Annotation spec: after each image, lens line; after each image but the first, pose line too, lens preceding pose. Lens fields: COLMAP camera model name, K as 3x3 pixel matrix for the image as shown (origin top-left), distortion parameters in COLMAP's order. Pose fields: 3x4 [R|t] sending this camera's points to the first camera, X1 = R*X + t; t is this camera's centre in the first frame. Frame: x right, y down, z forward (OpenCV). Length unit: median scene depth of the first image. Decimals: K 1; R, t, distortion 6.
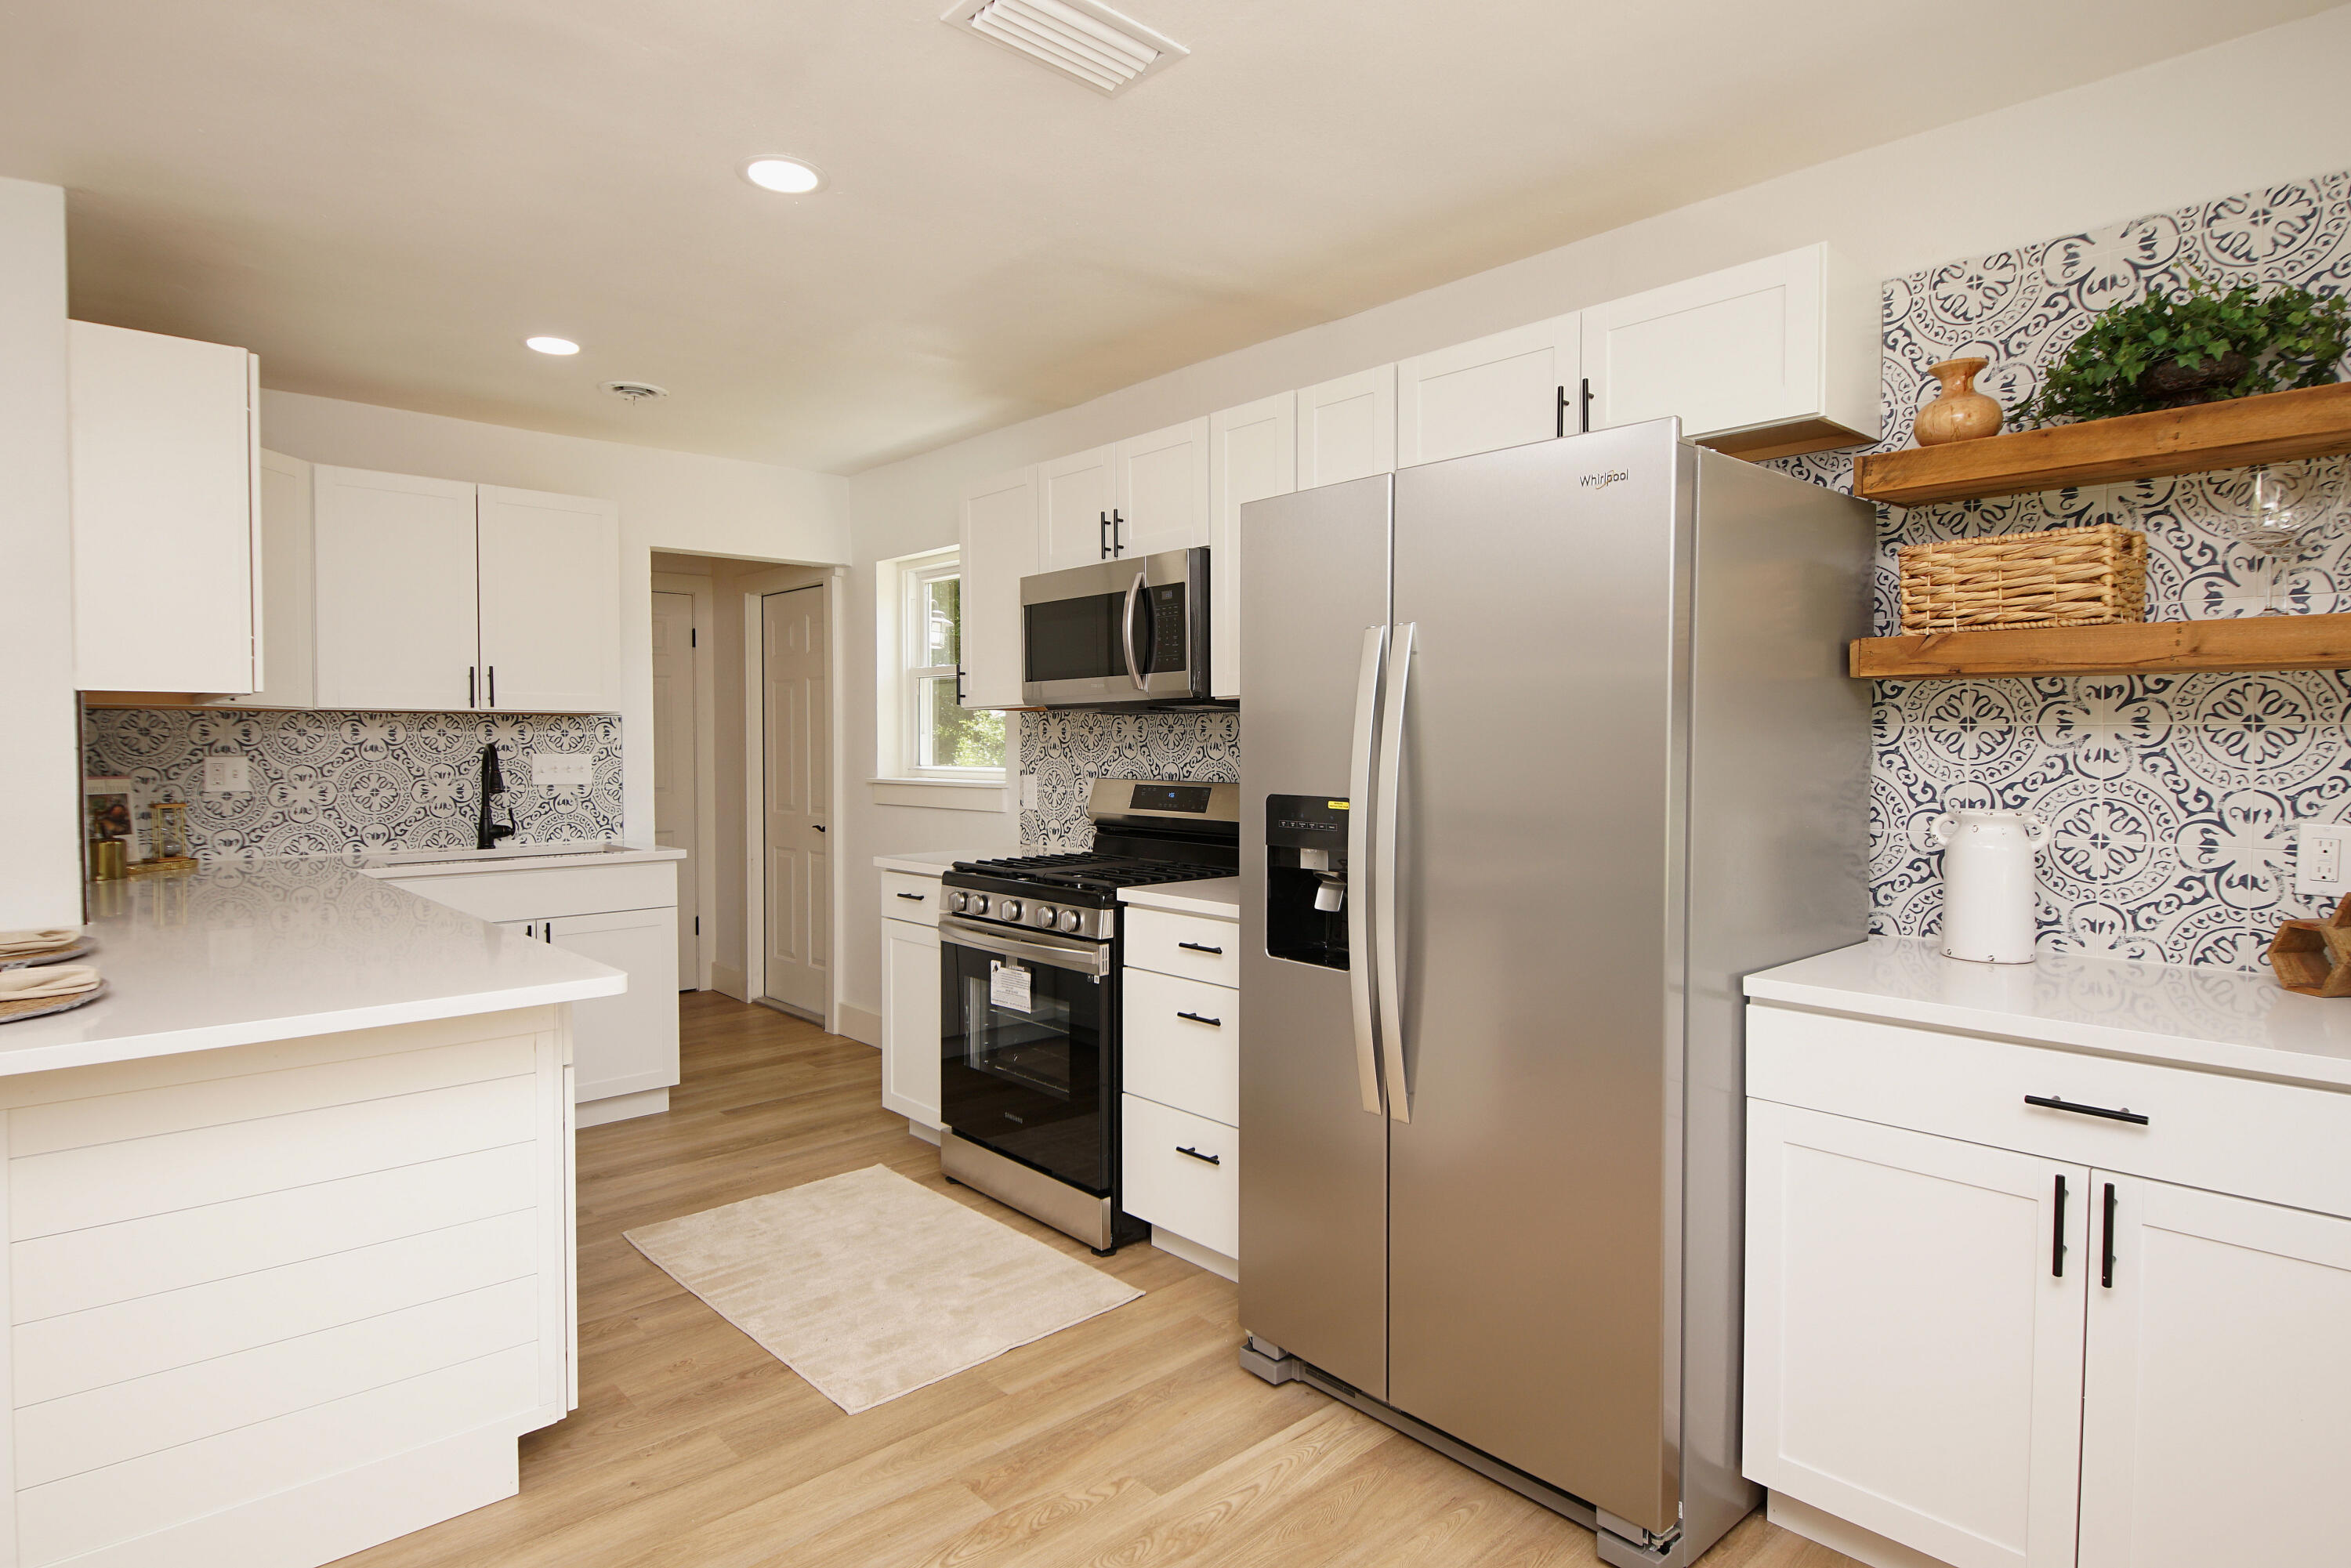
lens RADIAL K [[1260.0, 0, 1158.9], [0, 1260.0, 770.3], [0, 0, 1]] dist [0.034586, -0.034890]
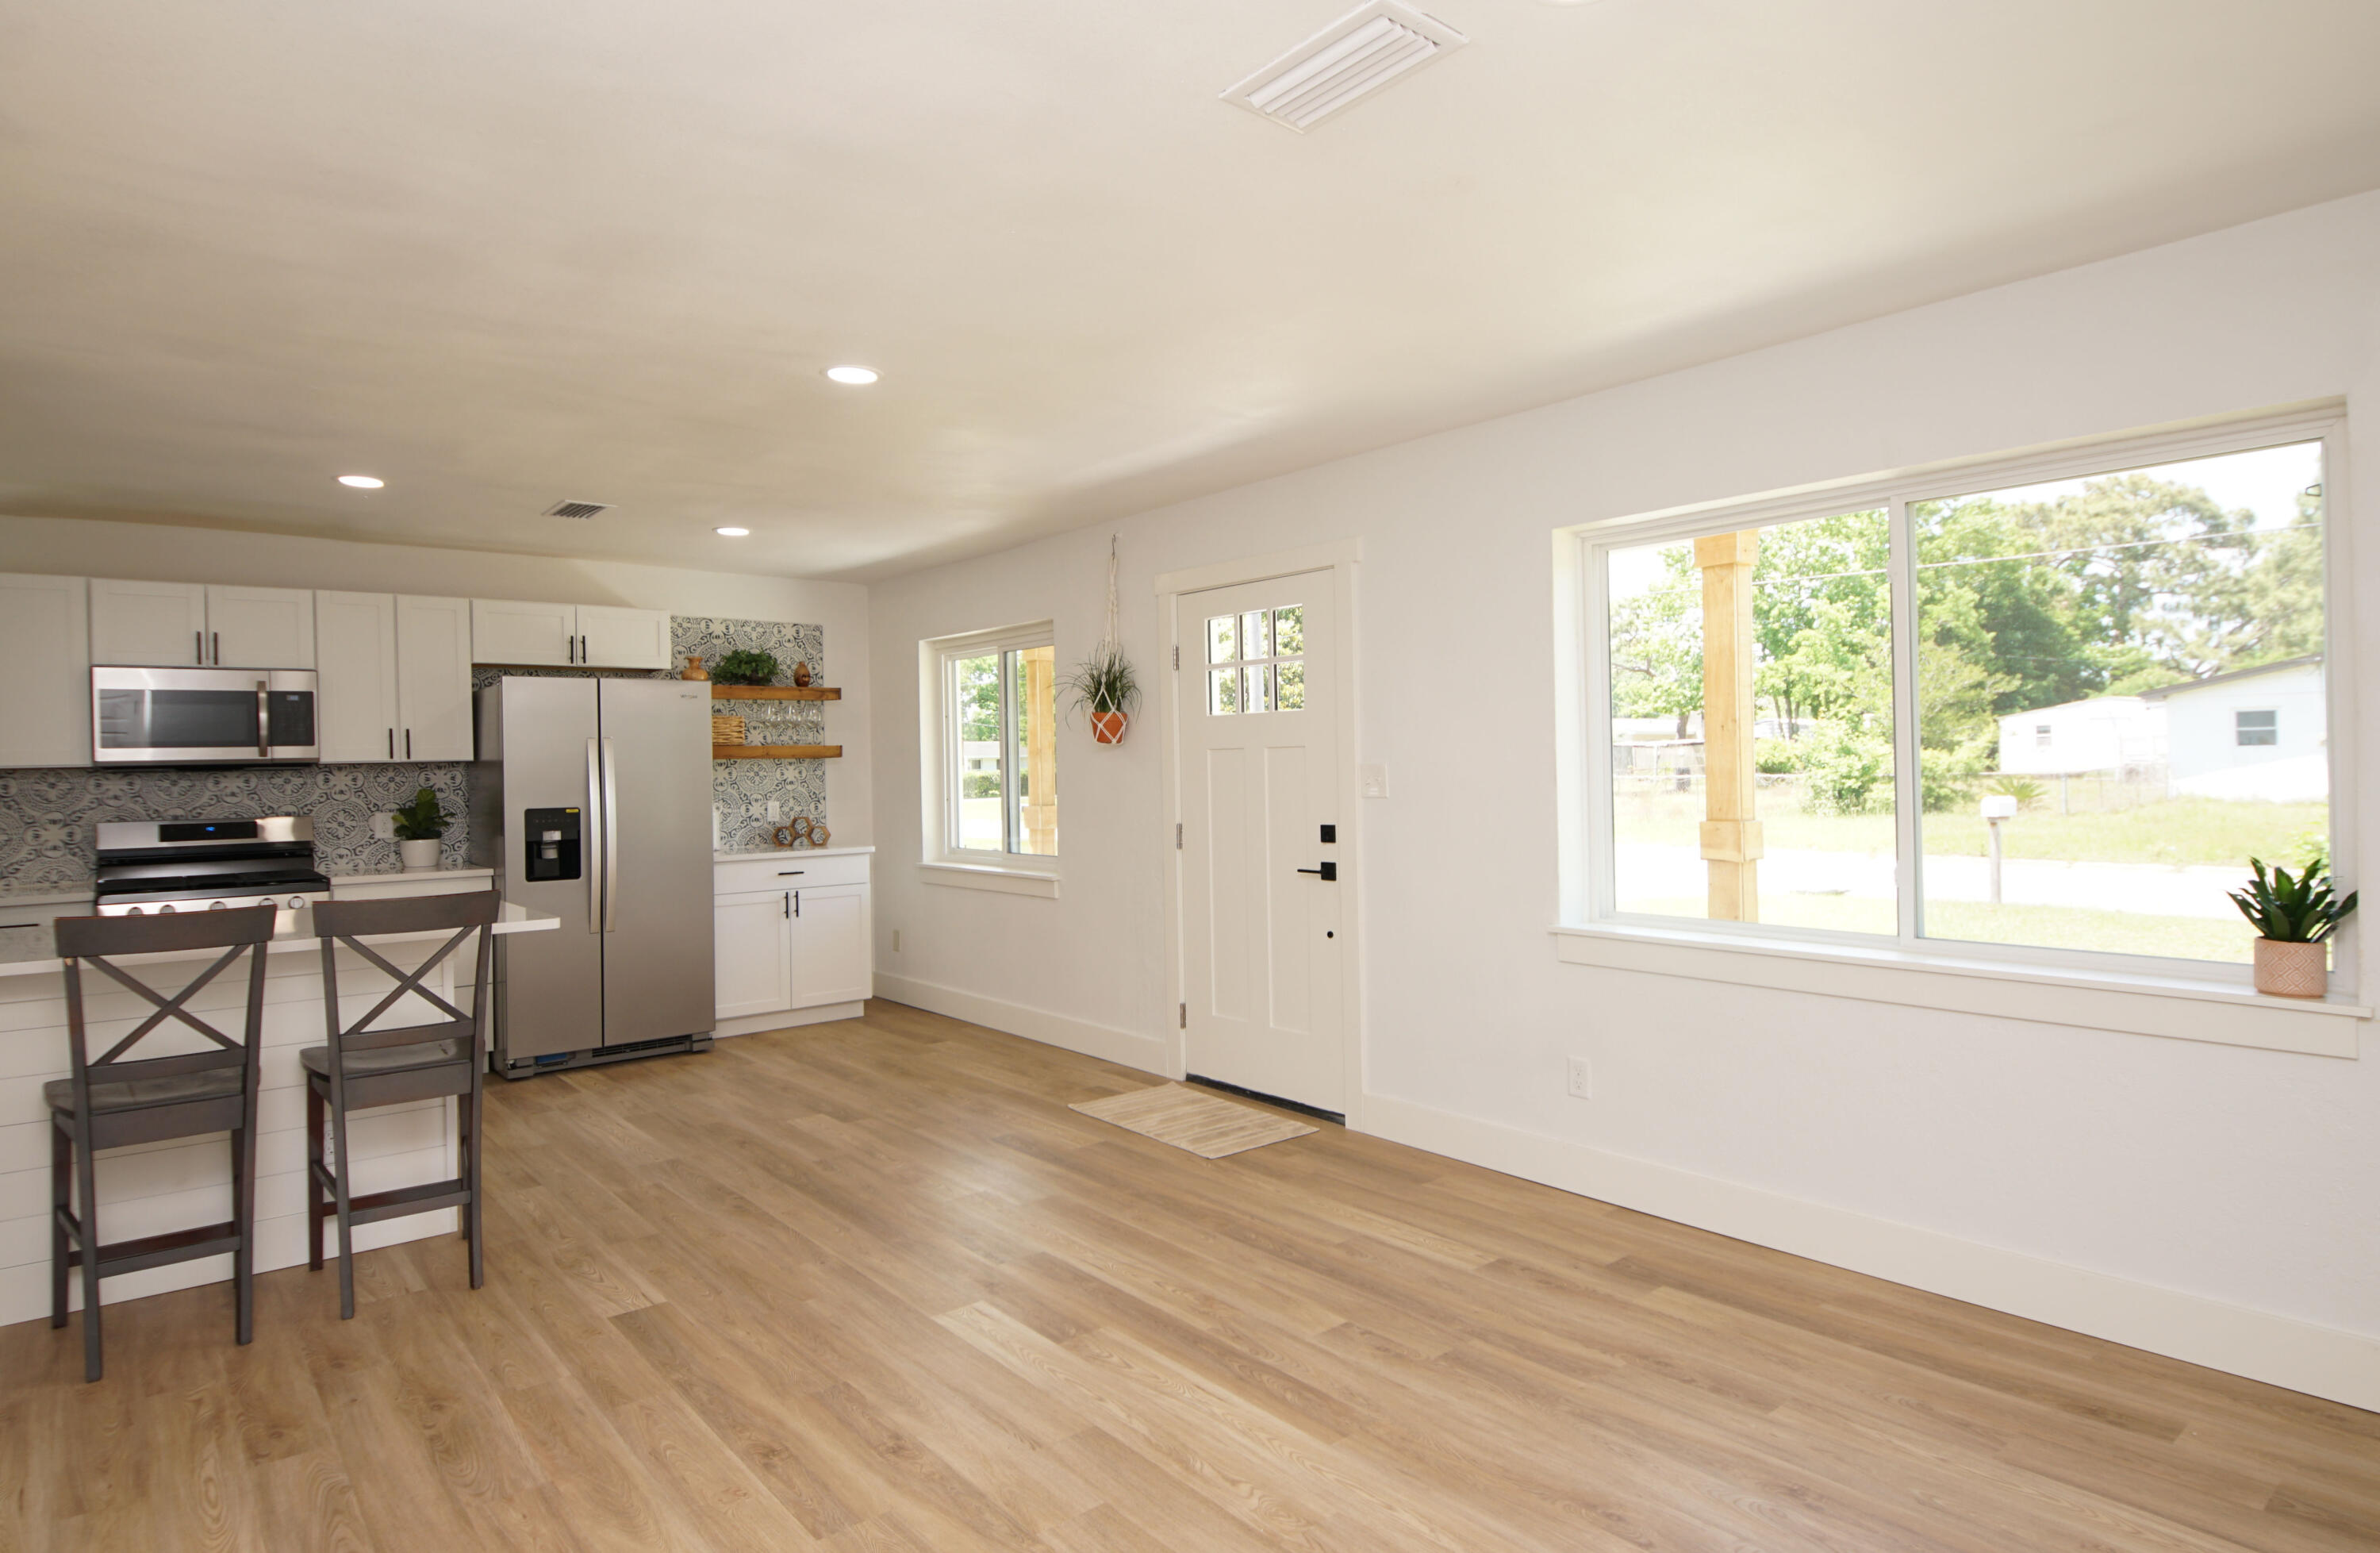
lens RADIAL K [[1294.5, 0, 1170.2], [0, 1294.5, 761.8], [0, 0, 1]] dist [0.026619, -0.026223]
pose [[0.045506, 0.001548, 0.998963, -1.604740], [0.042281, 0.999100, -0.003474, -0.006005], [-0.998069, 0.042395, 0.045399, -0.178785]]
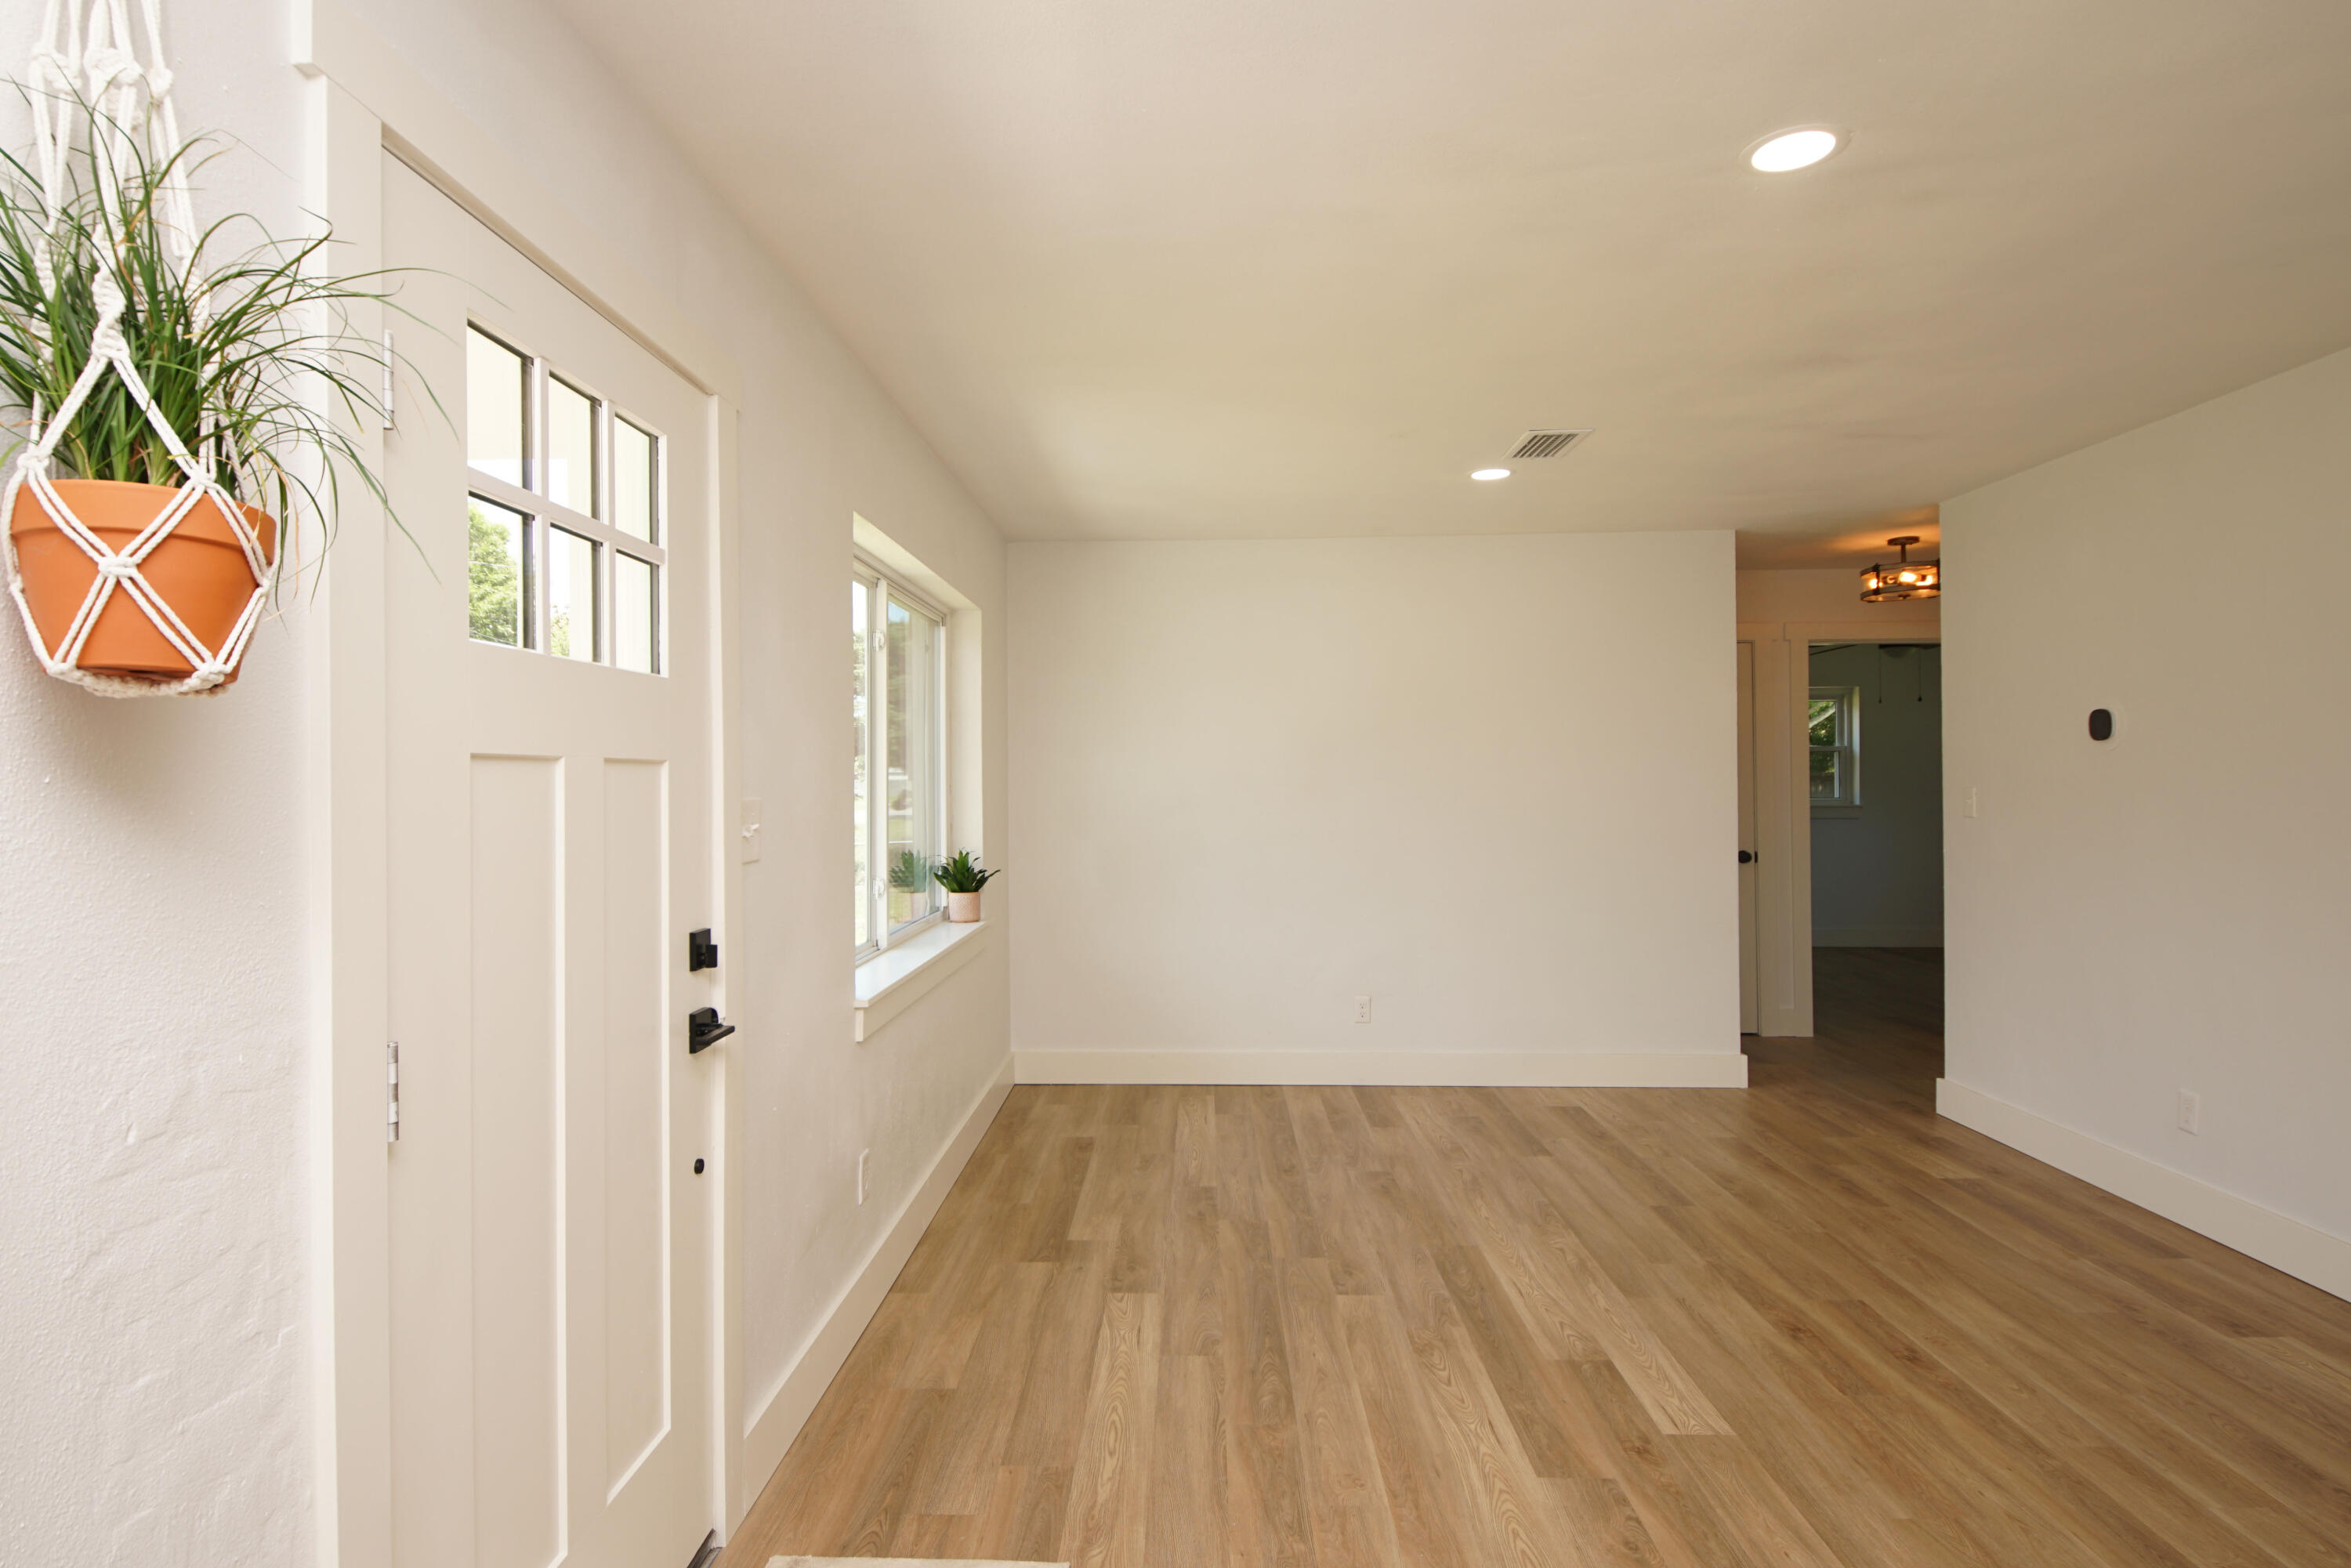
lens RADIAL K [[1260.0, 0, 1158.9], [0, 1260.0, 770.3], [0, 0, 1]] dist [0.034586, -0.034890]
pose [[-0.695772, 0.002717, -0.718258, 0.151402], [-0.007914, 0.999903, 0.011450, -0.025540], [0.718219, 0.013651, -0.695683, 0.341889]]
